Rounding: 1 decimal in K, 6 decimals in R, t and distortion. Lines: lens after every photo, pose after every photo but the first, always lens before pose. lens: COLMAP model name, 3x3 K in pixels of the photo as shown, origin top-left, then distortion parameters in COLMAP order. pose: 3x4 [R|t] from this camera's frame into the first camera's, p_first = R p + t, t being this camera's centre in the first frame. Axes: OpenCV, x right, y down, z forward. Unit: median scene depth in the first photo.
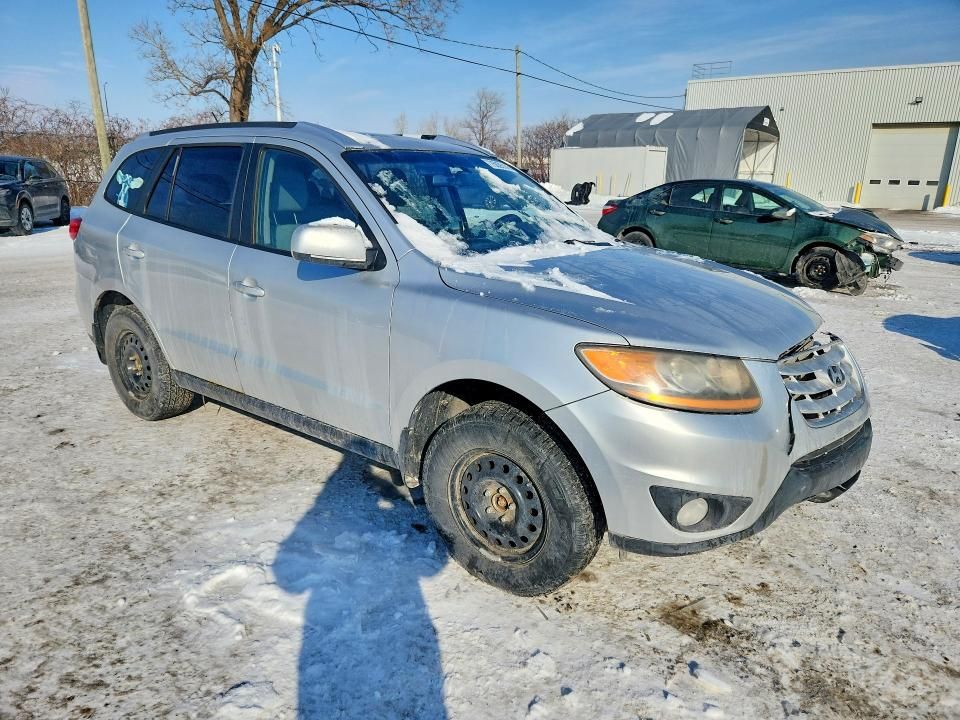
lens RADIAL K [[666.2, 0, 480.0], [0, 666.2, 360.0], [0, 0, 1]] dist [0.017421, -0.003790]
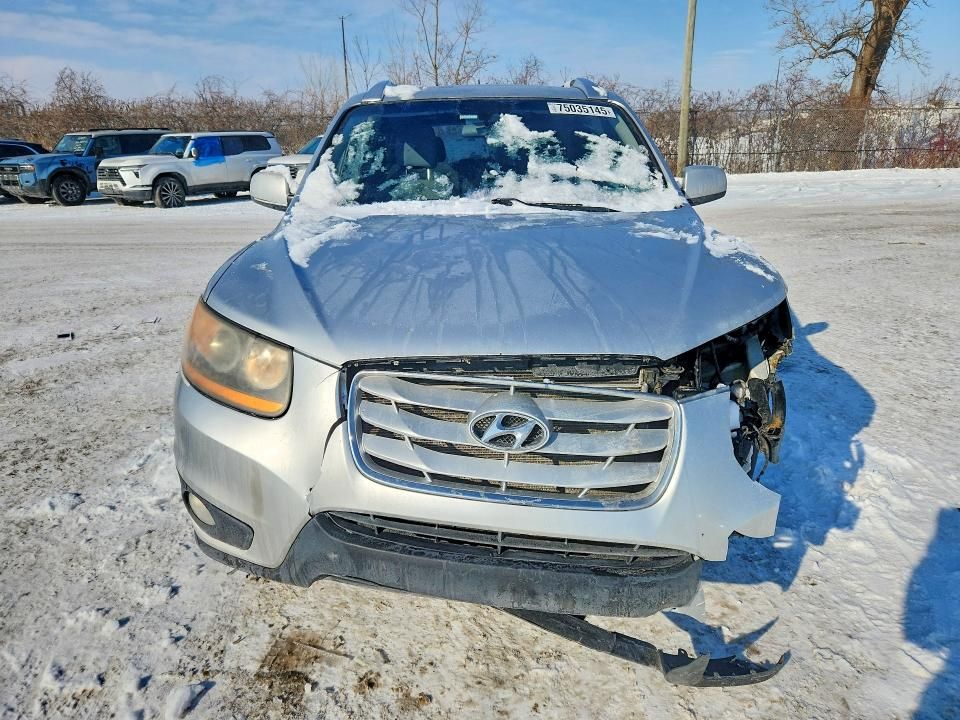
lens RADIAL K [[666.2, 0, 480.0], [0, 666.2, 360.0], [0, 0, 1]] dist [0.017421, -0.003790]
pose [[0.603940, 0.219552, -0.766194, 0.917976], [-0.191176, 0.973152, 0.128165, -0.105879], [0.773763, 0.069074, 0.629698, 0.585876]]
